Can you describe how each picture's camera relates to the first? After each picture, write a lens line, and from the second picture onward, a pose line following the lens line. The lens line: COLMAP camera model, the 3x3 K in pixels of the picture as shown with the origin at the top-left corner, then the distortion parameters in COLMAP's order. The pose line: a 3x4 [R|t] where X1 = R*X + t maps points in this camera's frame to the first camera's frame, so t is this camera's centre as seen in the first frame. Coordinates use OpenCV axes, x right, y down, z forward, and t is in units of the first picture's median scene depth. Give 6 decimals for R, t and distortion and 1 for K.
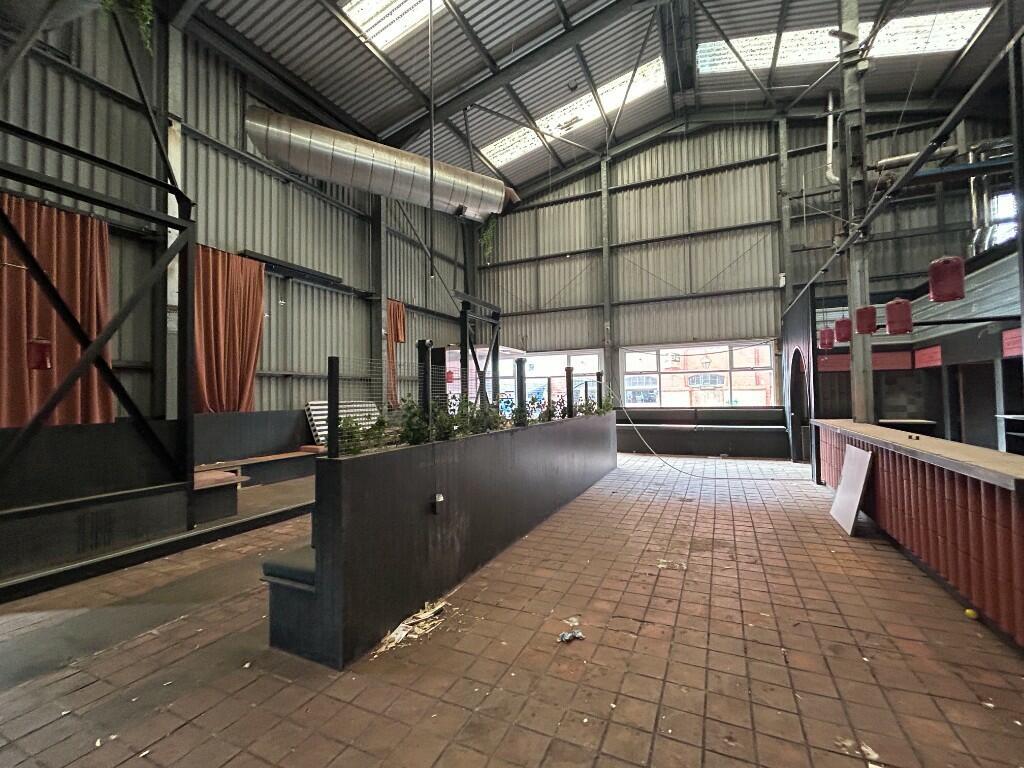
lens RADIAL K [[445.9, 0, 512.0], [0, 445.9, 384.0], [0, 0, 1]] dist [-0.002515, -0.000332]
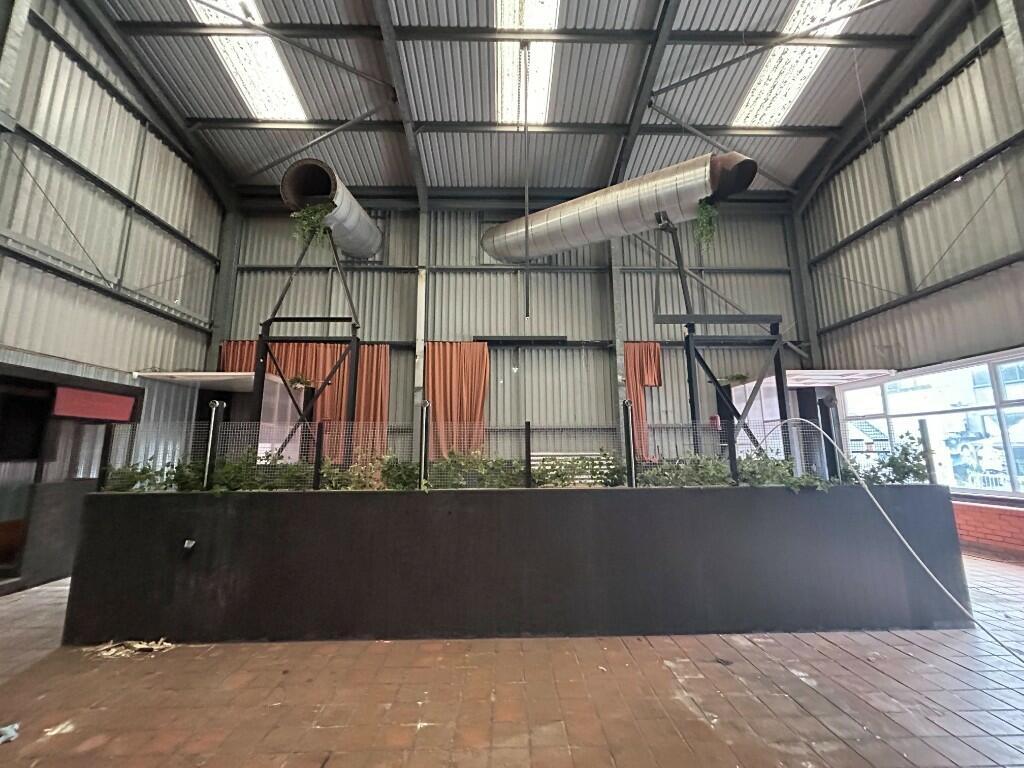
lens RADIAL K [[411.0, 0, 512.0], [0, 411.0, 384.0], [0, 0, 1]] dist [0.000412, -0.000146]
pose [[0.437974, -0.133401, -0.889035, 0.454119], [0.026128, 0.990400, -0.135739, 0.007851], [0.898608, 0.036221, 0.437255, 0.499070]]
